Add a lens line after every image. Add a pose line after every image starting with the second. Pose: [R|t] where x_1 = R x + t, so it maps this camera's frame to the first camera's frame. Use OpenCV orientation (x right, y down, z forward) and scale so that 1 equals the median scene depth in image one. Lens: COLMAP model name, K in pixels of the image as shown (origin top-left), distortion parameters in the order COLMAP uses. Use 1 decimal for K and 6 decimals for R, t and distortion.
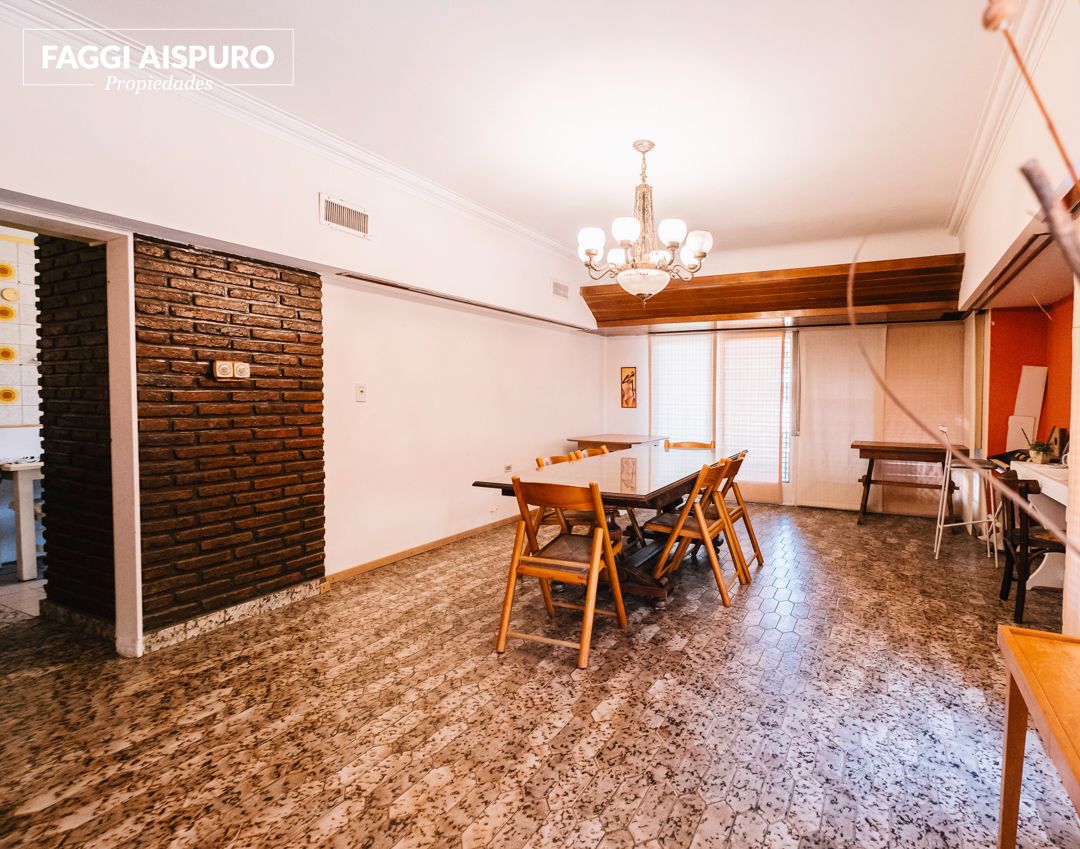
lens RADIAL K [[563.4, 0, 625.5], [0, 563.4, 415.4], [0, 0, 1]] dist [0.000444, -0.002494]
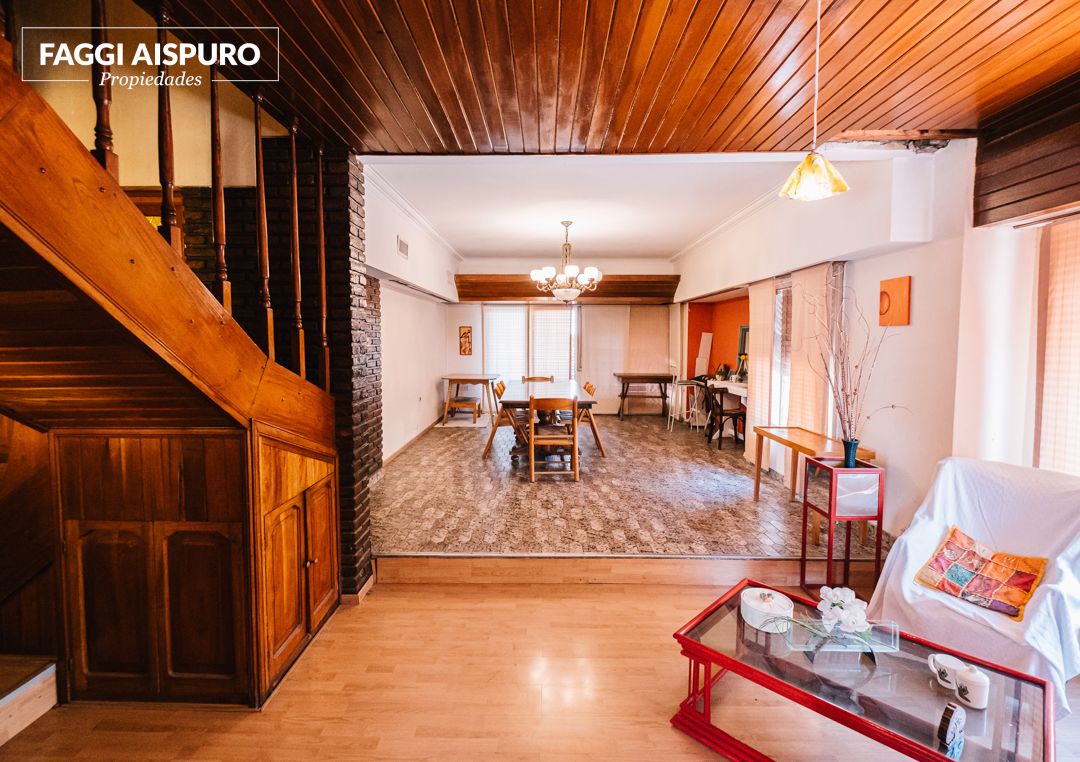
lens RADIAL K [[505.6, 0, 537.2], [0, 505.6, 368.0], [0, 0, 1]] dist [0.000676, -0.000117]
pose [[0.912300, -0.026379, 0.408671, -0.920193], [0.015150, 0.999414, 0.030689, -0.045007], [-0.409241, -0.021807, 0.912166, -0.644953]]
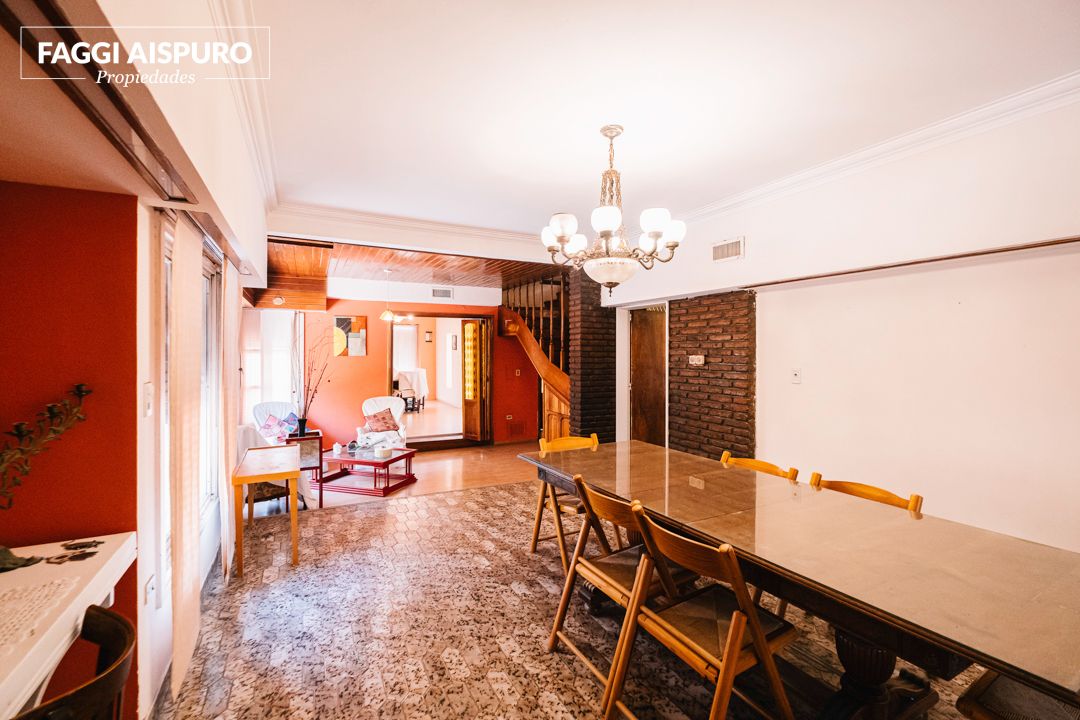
lens RADIAL K [[469.6, 0, 540.0], [0, 469.6, 360.0], [0, 0, 1]] dist [0.000335, -0.000285]
pose [[-0.620369, 0.009649, -0.784251, 0.876013], [-0.030784, 0.998854, 0.036640, -0.131652], [0.783706, 0.046873, -0.619361, 1.675472]]
